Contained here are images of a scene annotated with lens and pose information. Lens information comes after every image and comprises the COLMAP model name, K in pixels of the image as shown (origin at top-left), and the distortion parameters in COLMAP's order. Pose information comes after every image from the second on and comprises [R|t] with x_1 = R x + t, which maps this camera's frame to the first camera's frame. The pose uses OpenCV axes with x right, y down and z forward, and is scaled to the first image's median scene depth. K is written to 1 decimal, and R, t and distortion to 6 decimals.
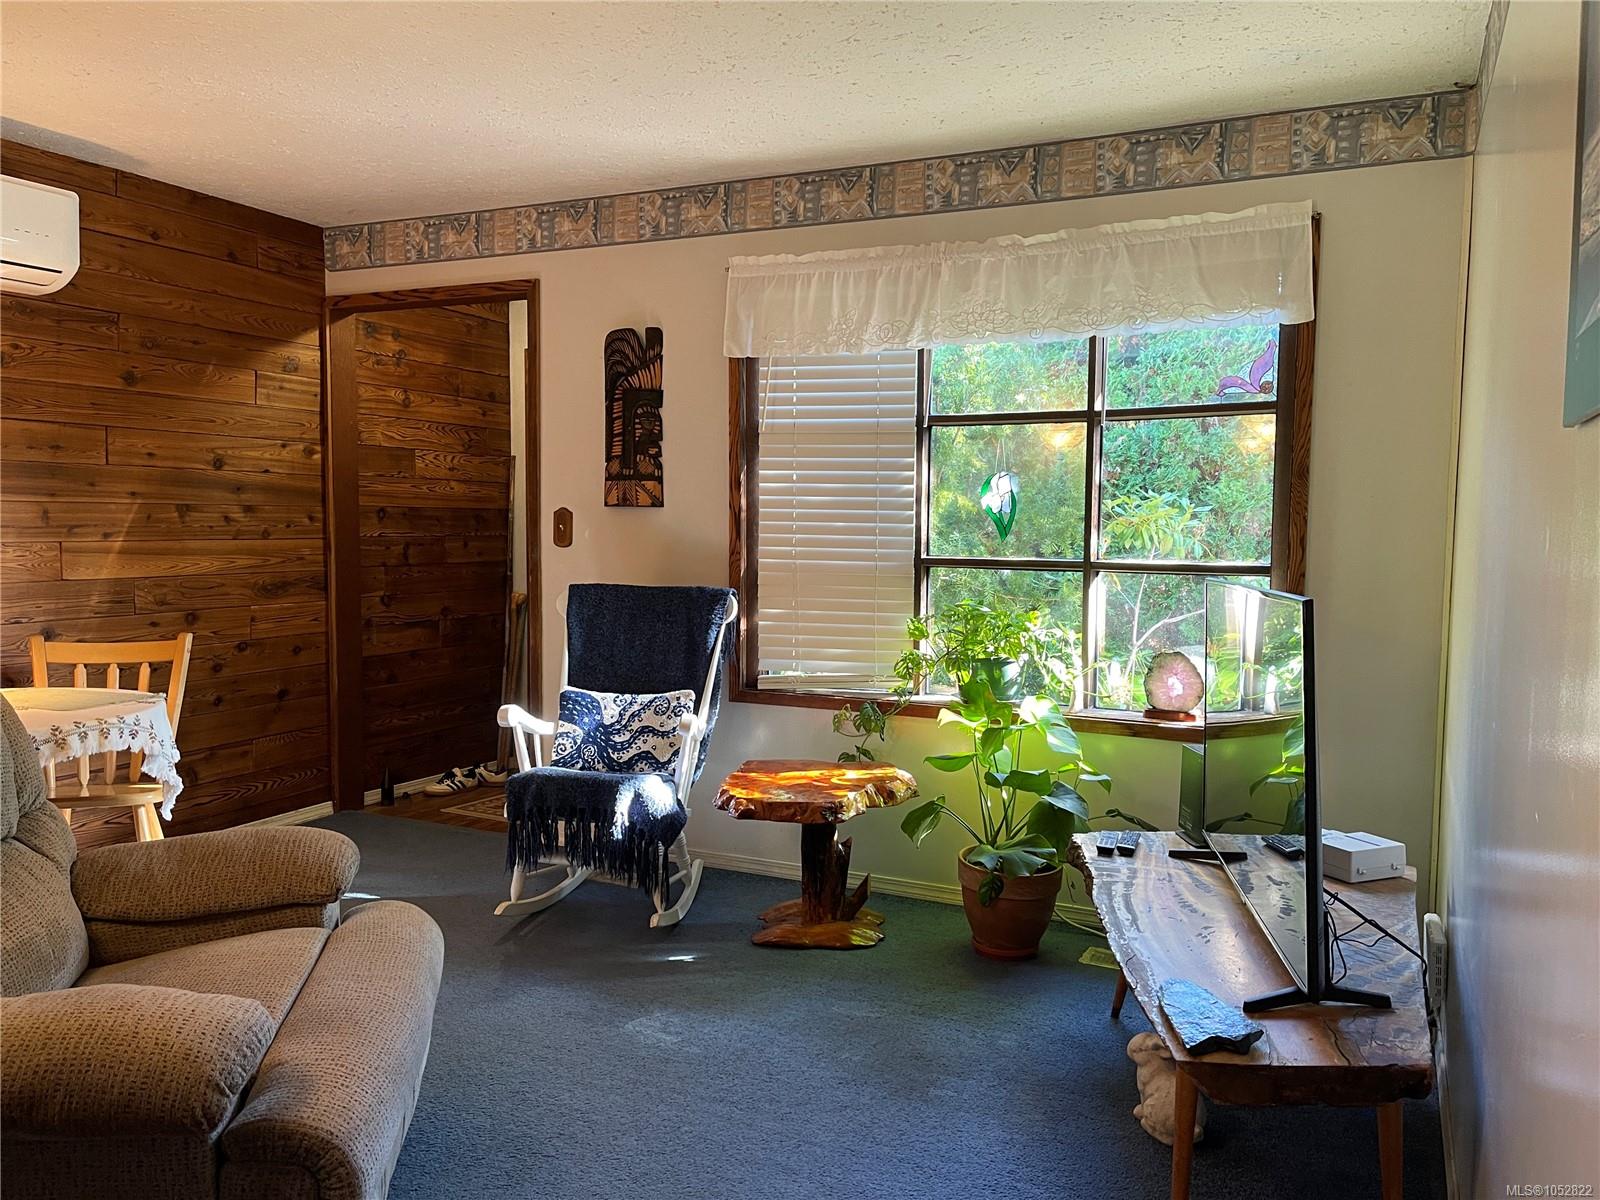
lens RADIAL K [[1193.8, 0, 800.0], [0, 1193.8, 600.0], [0, 0, 1]] dist [0.079846, -0.106956]
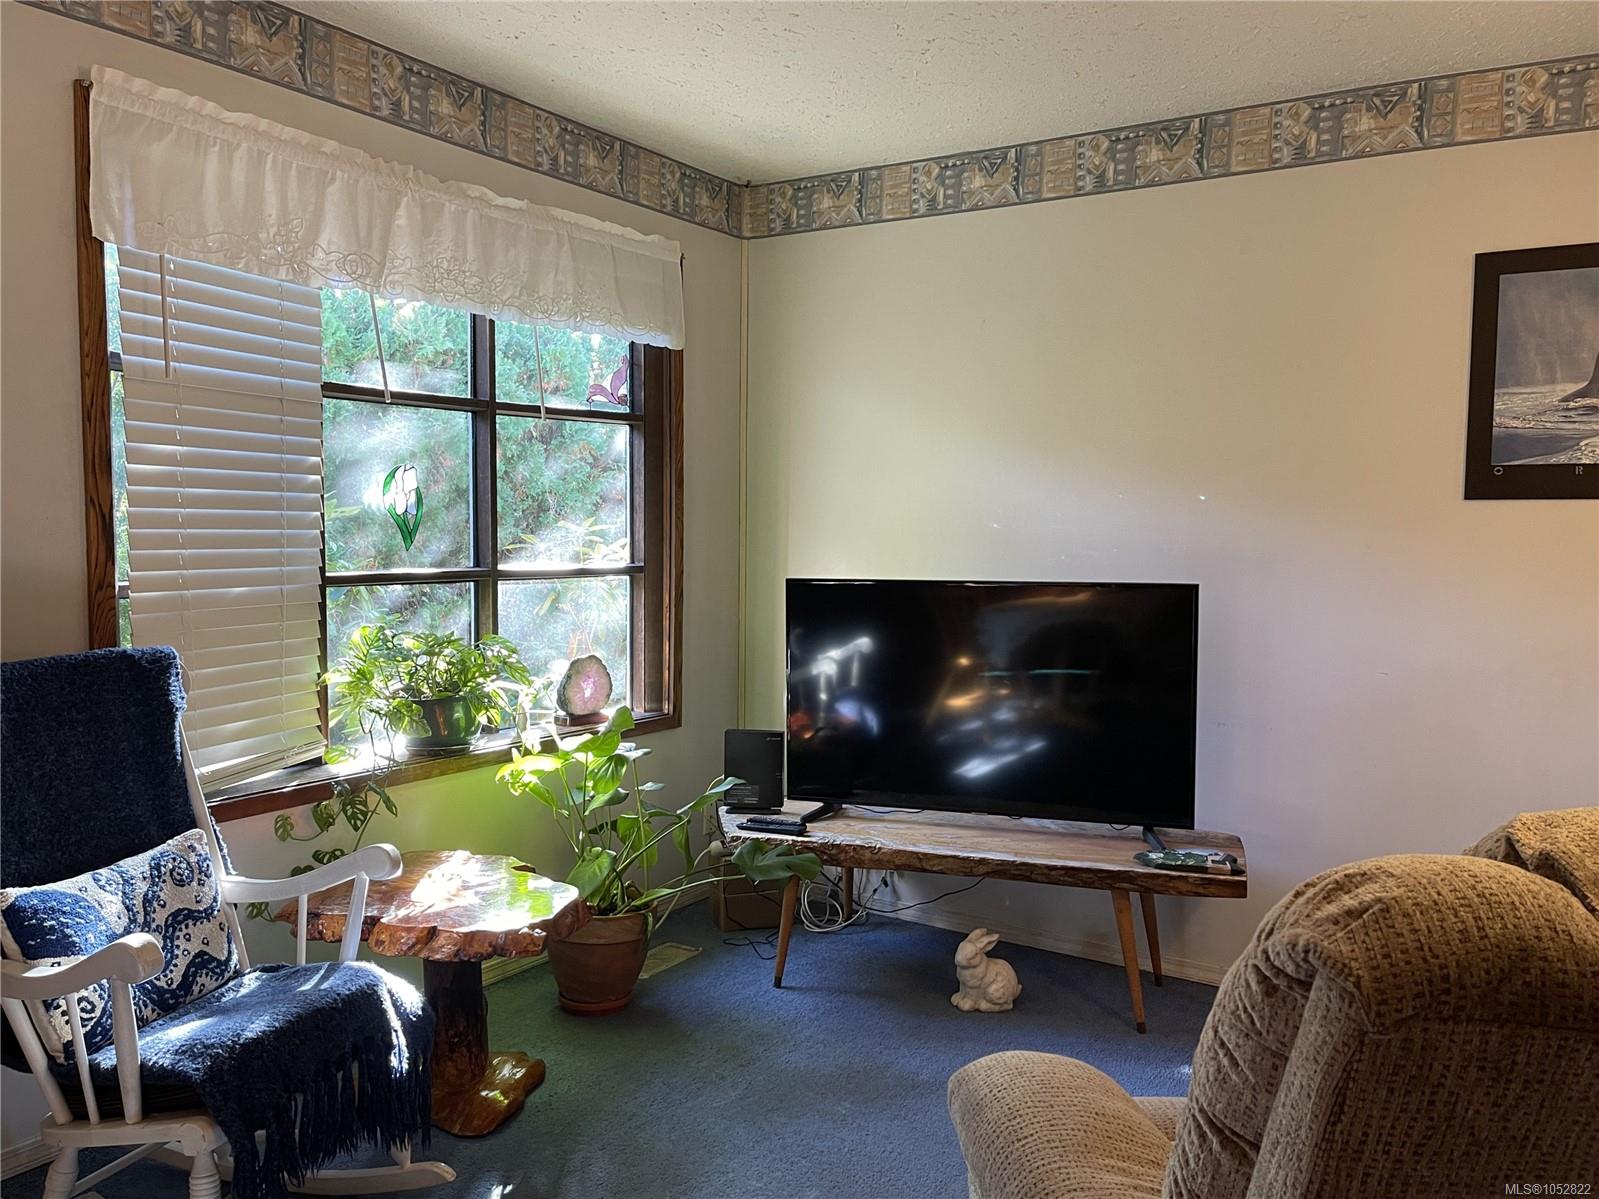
lens RADIAL K [[1238.5, 0, 799.5], [0, 1238.5, 599.5], [0, 0, 1]] dist [0.109016, -0.140619]
pose [[0.159770, -0.074068, 0.984372, -0.638234], [0.056607, 0.996228, 0.065773, -0.057890], [-0.985530, 0.045214, 0.163360, 0.617079]]
